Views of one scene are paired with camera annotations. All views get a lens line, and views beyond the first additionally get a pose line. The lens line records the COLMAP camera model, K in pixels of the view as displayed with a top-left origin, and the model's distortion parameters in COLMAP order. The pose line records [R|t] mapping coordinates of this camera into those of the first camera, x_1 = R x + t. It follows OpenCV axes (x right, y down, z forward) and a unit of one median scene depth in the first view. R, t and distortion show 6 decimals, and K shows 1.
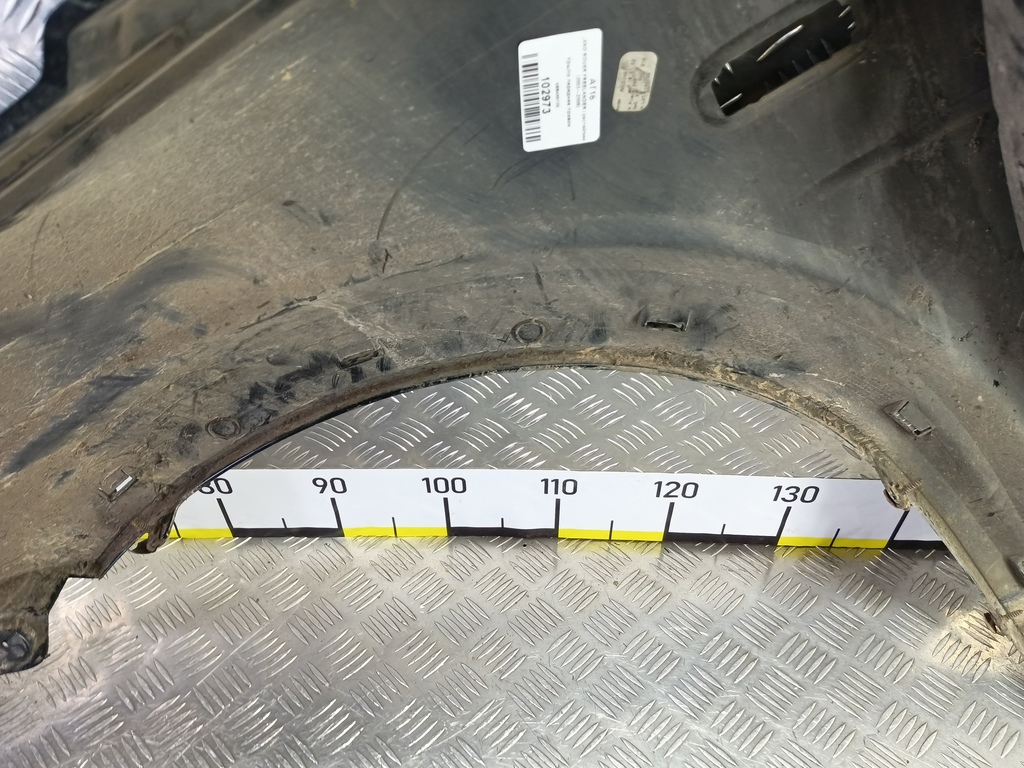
lens RADIAL K [[838.9, 0, 511.0], [0, 838.9, 403.9], [0, 0, 1]] dist [0.116245, -0.235549]
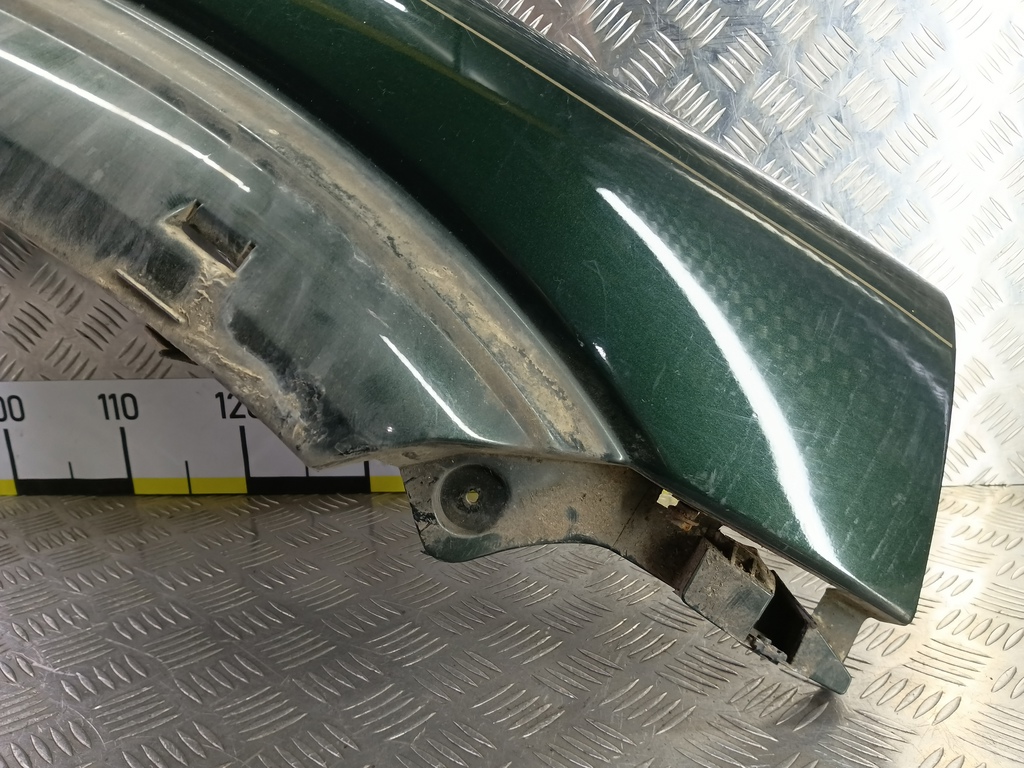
lens RADIAL K [[830.2, 0, 509.3], [0, 830.2, 393.8], [0, 0, 1]] dist [0.124803, -0.246010]
pose [[0.999660, -0.011700, -0.023281, 0.658176], [-0.001784, 0.860686, -0.509133, 0.720949], [0.025995, 0.509002, 0.860373, 0.243739]]
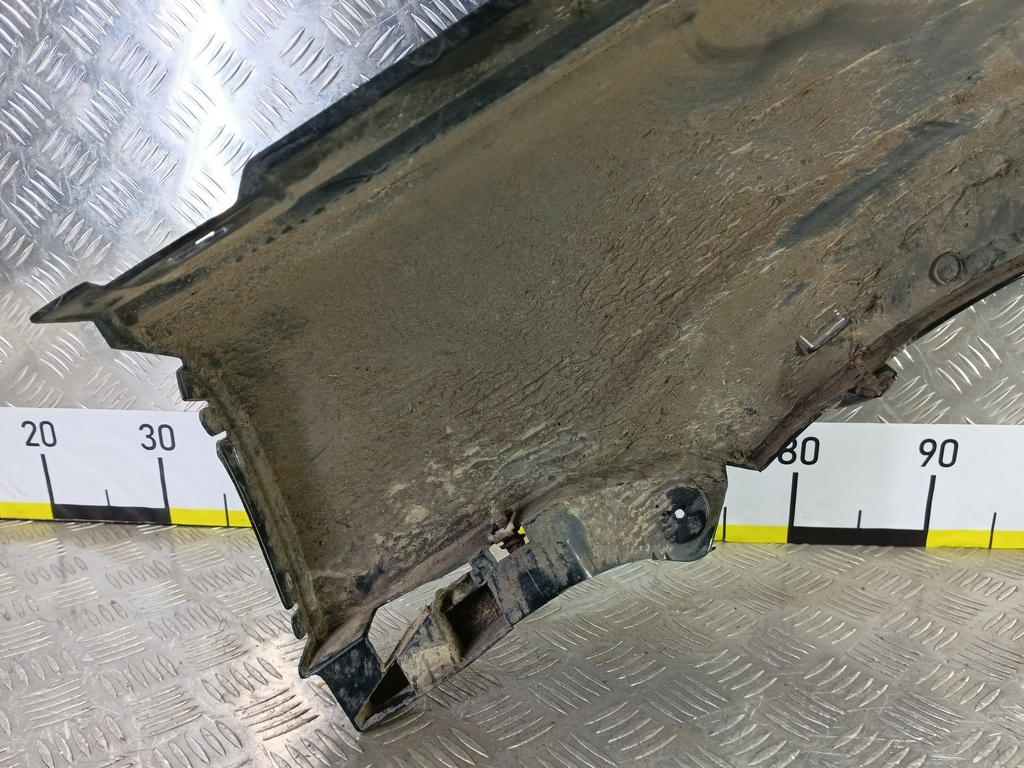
lens RADIAL K [[838.9, 0, 511.0], [0, 838.9, 403.9], [0, 0, 1]] dist [0.116245, -0.235549]
pose [[0.997275, 0.023620, -0.069884, -0.750602], [-0.054233, 0.876938, -0.477534, 0.623735], [0.050005, 0.480023, 0.875829, 0.258025]]
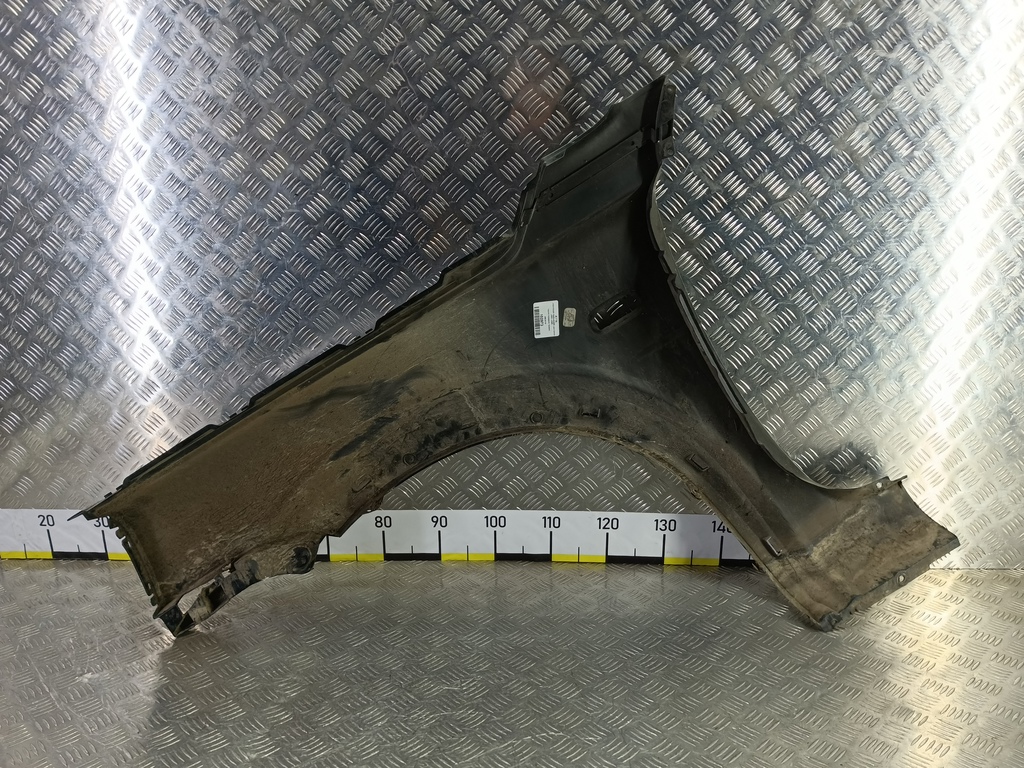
lens RADIAL K [[830.2, 0, 509.3], [0, 830.2, 393.8], [0, 0, 1]] dist [0.124803, -0.246010]
pose [[0.999902, 0.008932, -0.010750, -0.032890], [-0.012983, 0.878392, -0.477765, 1.010916], [0.005176, 0.477858, 0.878422, -1.187886]]
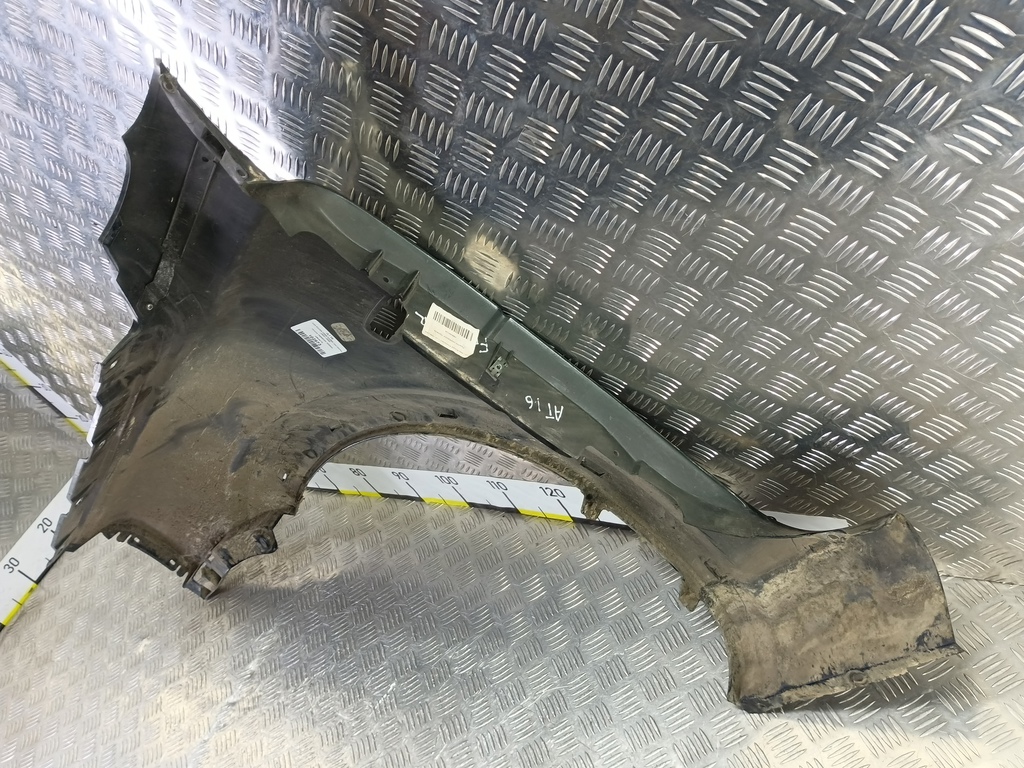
lens RADIAL K [[830.2, 0, 509.3], [0, 830.2, 393.8], [0, 0, 1]] dist [0.124803, -0.246010]
pose [[0.811937, 0.006994, -0.583704, 1.355365], [0.039859, 0.996930, 0.067388, -0.254810], [0.582383, -0.077981, 0.809165, -0.435524]]
